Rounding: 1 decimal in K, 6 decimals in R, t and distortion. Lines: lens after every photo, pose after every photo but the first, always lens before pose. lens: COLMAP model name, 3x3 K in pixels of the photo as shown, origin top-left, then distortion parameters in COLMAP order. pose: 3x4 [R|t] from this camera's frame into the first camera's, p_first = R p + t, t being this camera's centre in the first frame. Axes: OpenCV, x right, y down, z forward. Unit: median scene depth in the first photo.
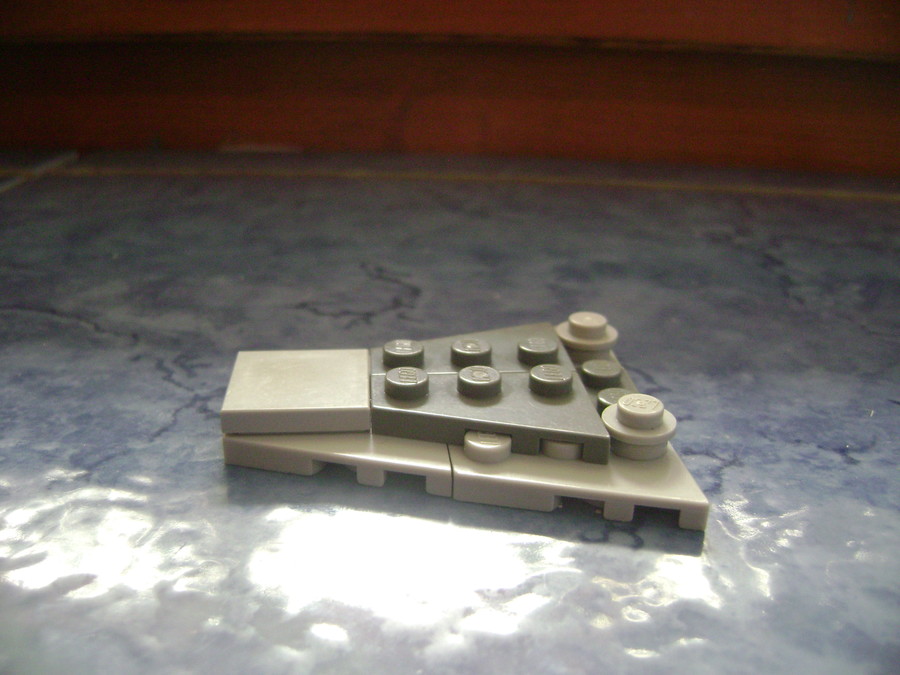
lens RADIAL K [[927.1, 0, 449.2], [0, 927.1, 338.6], [0, 0, 1]] dist [-0.149790, 0.000000]
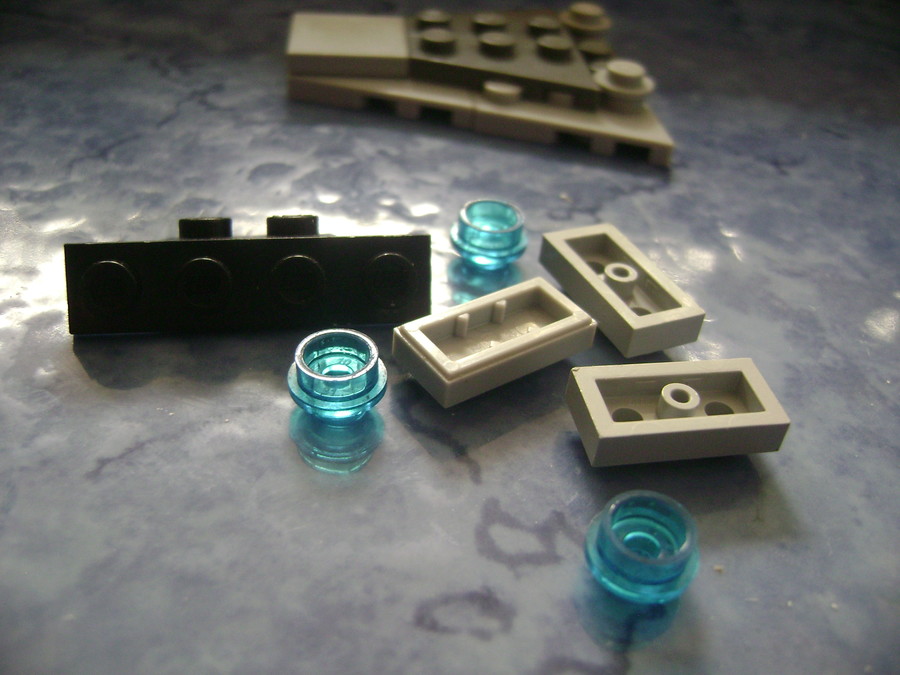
lens RADIAL K [[927.1, 0, 452.4], [0, 927.1, 334.0], [0, 0, 1]] dist [-0.149790, 0.000000]
pose [[0.996566, 0.024460, 0.079103, -0.041001], [-0.044321, 0.964559, 0.260117, 0.038723], [-0.069937, -0.262730, 0.962332, -0.095894]]
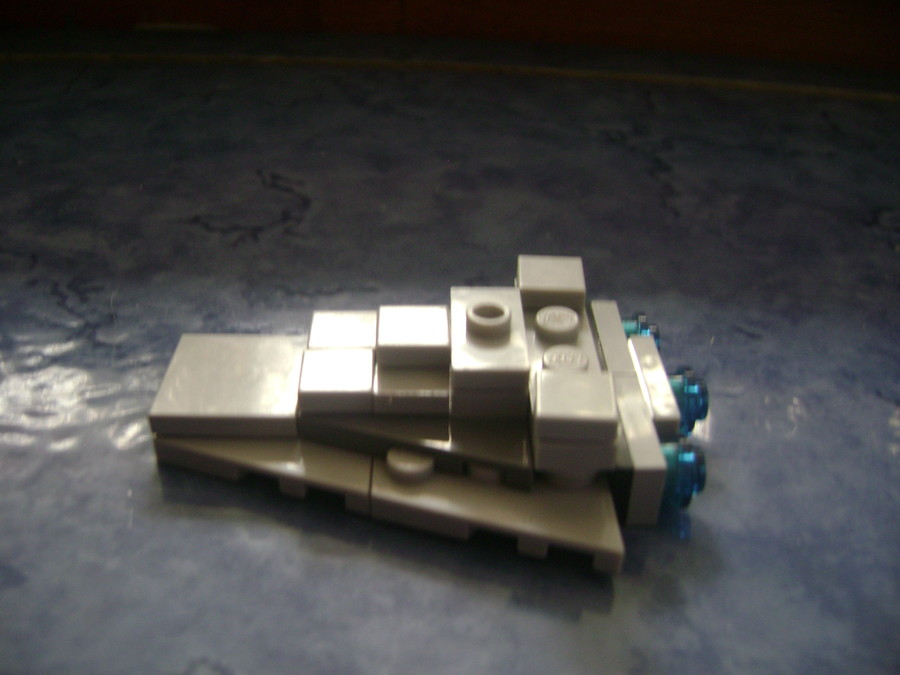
lens RADIAL K [[927.1, 0, 452.2], [0, 927.1, 353.0], [0, 0, 1]] dist [-0.149790, 0.000000]
pose [[0.998823, -0.001827, 0.048465, 0.083561], [-0.007352, 0.982037, 0.188543, -0.086666], [-0.047939, -0.188677, 0.980868, -0.059861]]
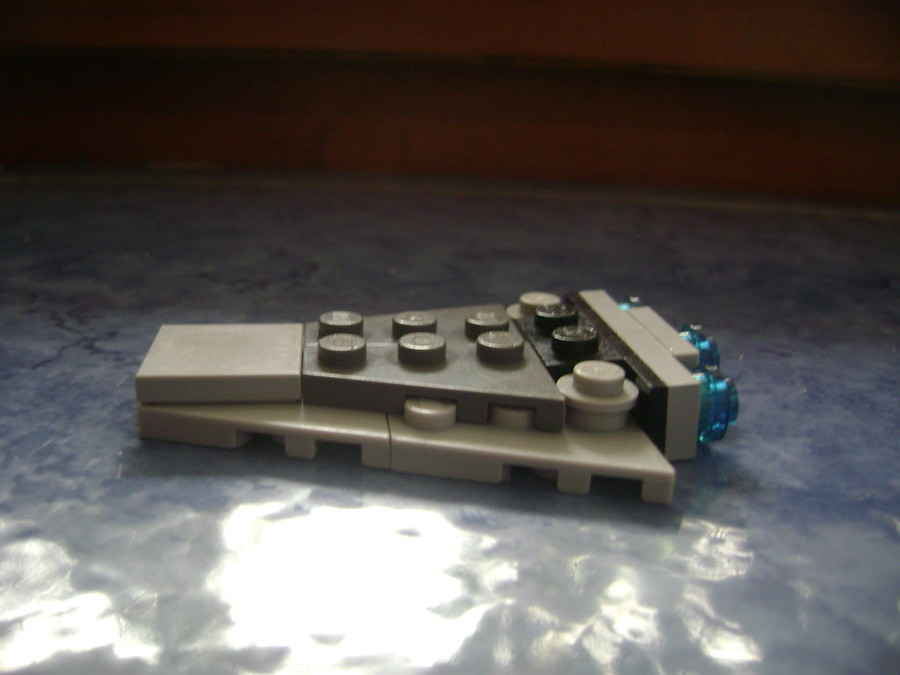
lens RADIAL K [[927.1, 0, 451.1], [0, 927.1, 334.5], [0, 0, 1]] dist [-0.149790, 0.000000]
pose [[0.998327, 0.004672, 0.057631, 0.061325], [-0.000251, 0.997072, -0.076471, 0.110051], [-0.057819, 0.076329, 0.995405, -0.026599]]
